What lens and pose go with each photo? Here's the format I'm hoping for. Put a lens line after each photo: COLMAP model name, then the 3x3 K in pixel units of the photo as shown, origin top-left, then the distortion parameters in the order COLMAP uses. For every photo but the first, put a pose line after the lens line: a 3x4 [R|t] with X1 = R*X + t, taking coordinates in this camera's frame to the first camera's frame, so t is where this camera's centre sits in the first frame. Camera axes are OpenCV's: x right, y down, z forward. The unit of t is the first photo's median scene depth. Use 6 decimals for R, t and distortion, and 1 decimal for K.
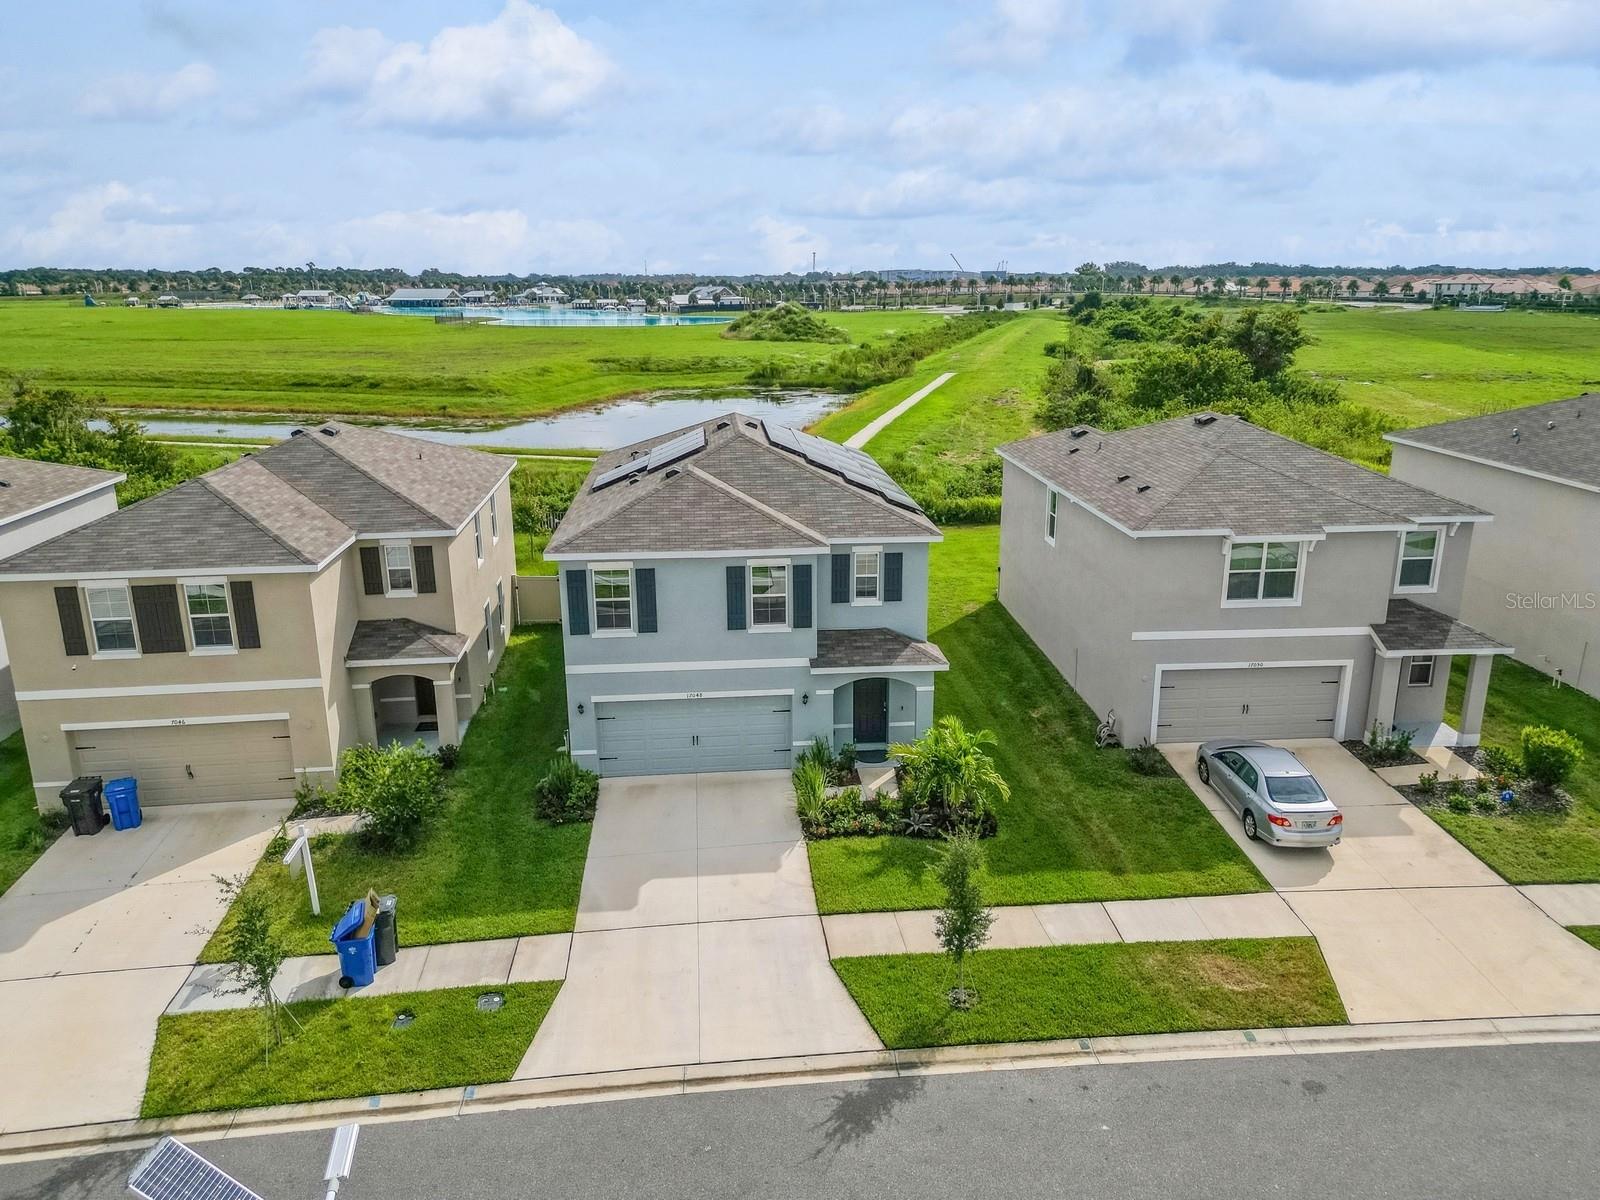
lens RADIAL K [[1142.0, 0, 810.0], [0, 1142.0, 598.4], [0, 0, 1]] dist [0.053812, -0.036208]
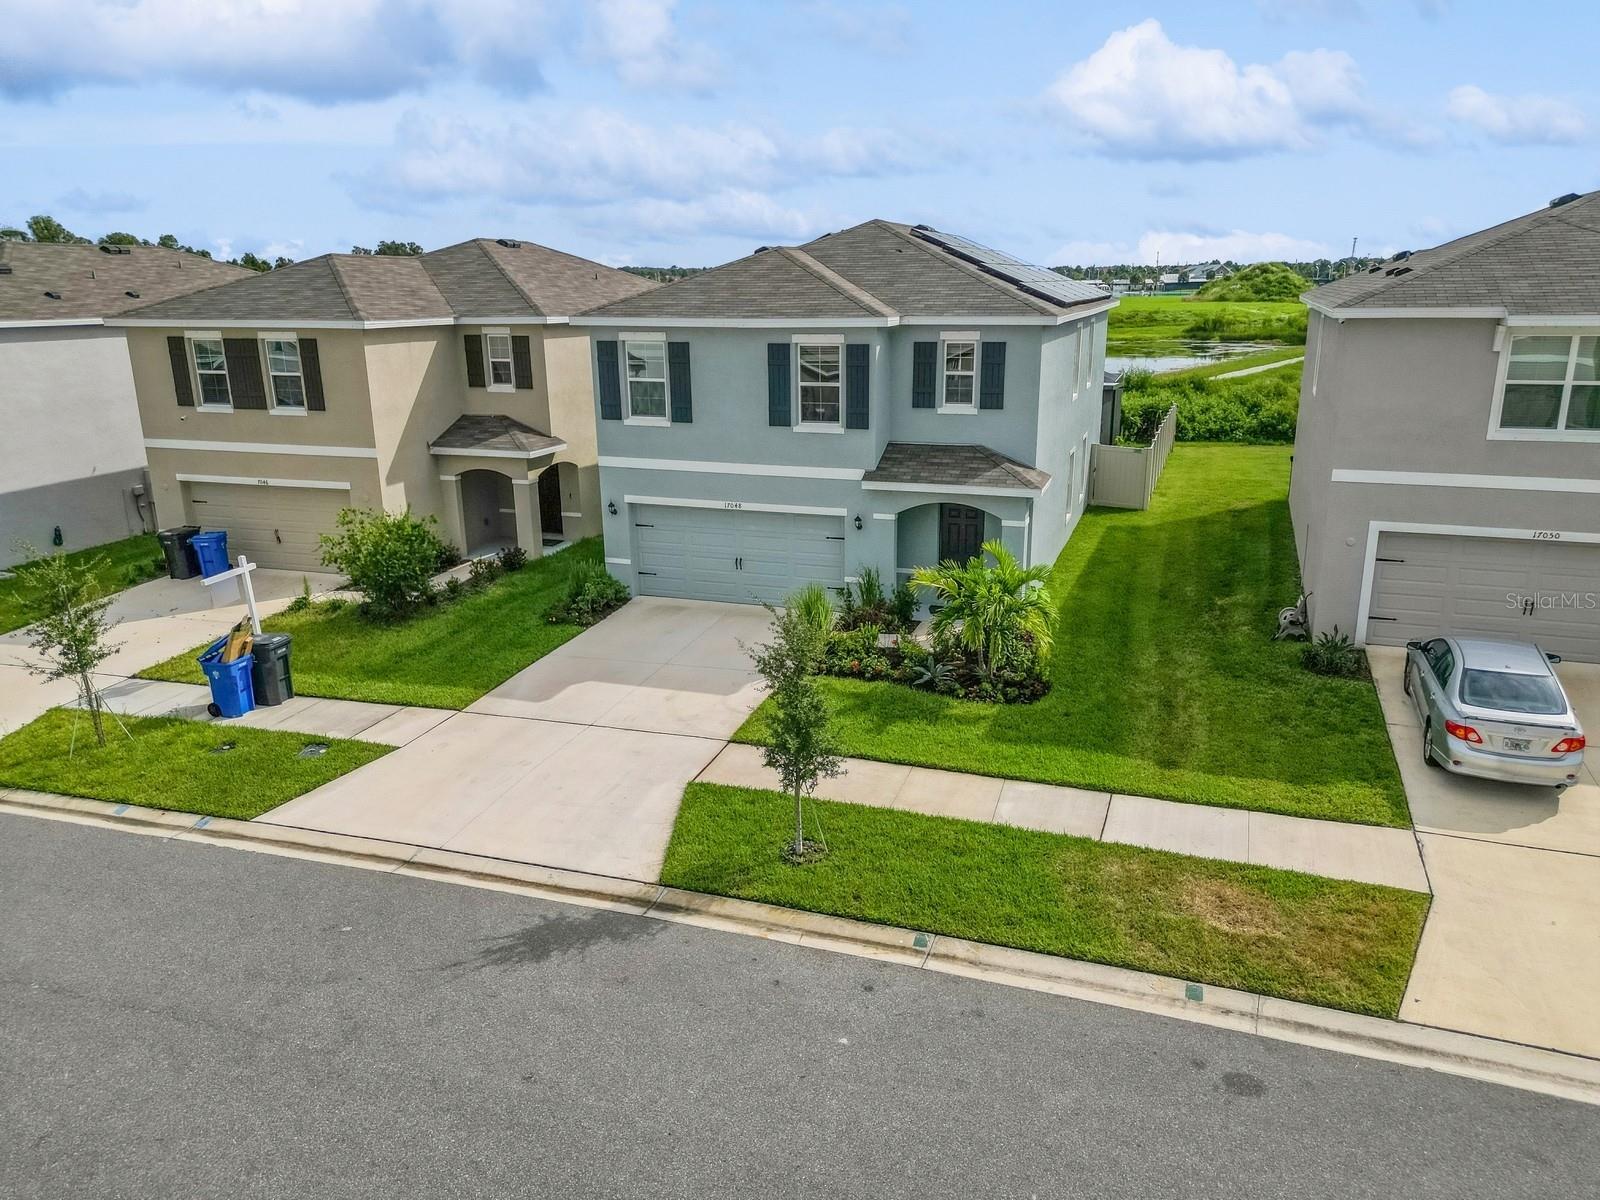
lens RADIAL K [[1142.0, 0, 797.0], [0, 1142.0, 599.1], [0, 0, 1]] dist [0.053812, -0.036208]
pose [[0.909006, 0.108065, -0.402529, 0.305641], [-0.105938, 0.993989, 0.027617, 0.134514], [0.403094, 0.017539, 0.914990, 0.271073]]
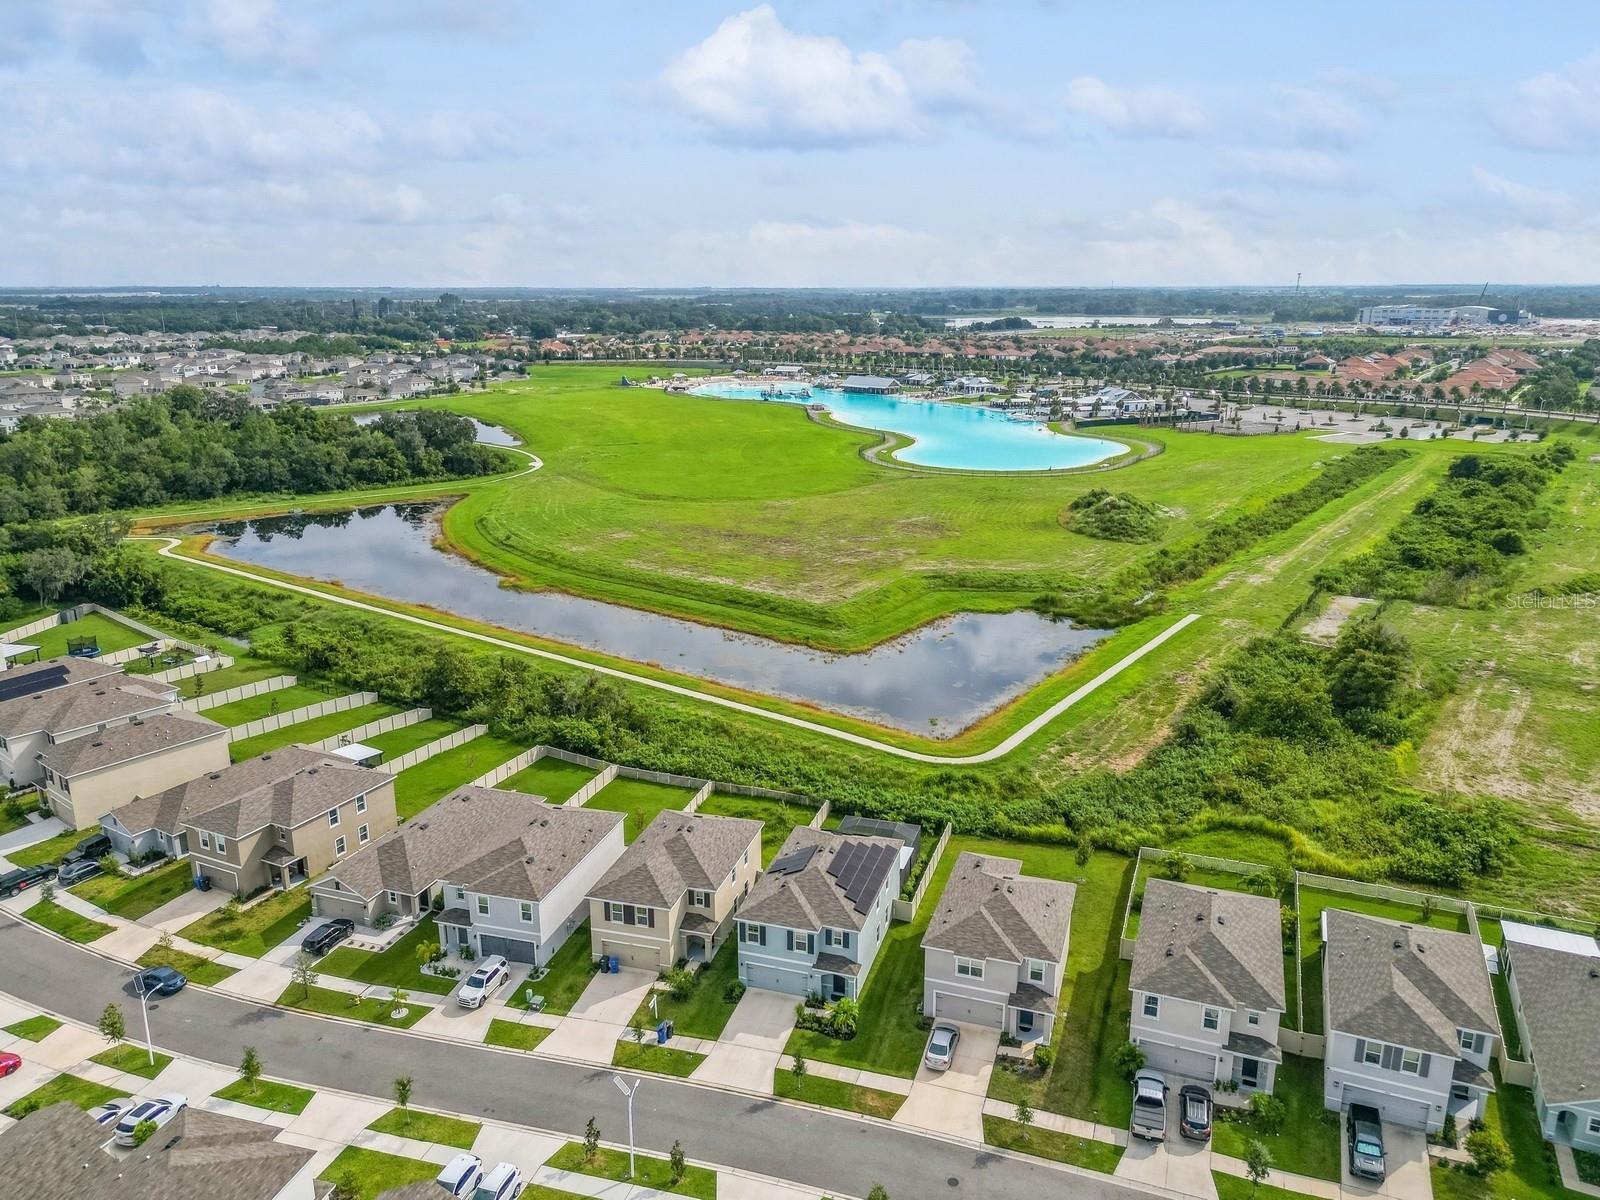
lens RADIAL K [[1142.0, 0, 798.5], [0, 1142.0, 604.7], [0, 0, 1]] dist [0.053812, -0.036208]
pose [[0.922271, 0.106454, -0.371597, 1.054386], [-0.108123, 0.994002, 0.016408, -0.996483], [0.371115, 0.025045, 0.928249, -1.970927]]
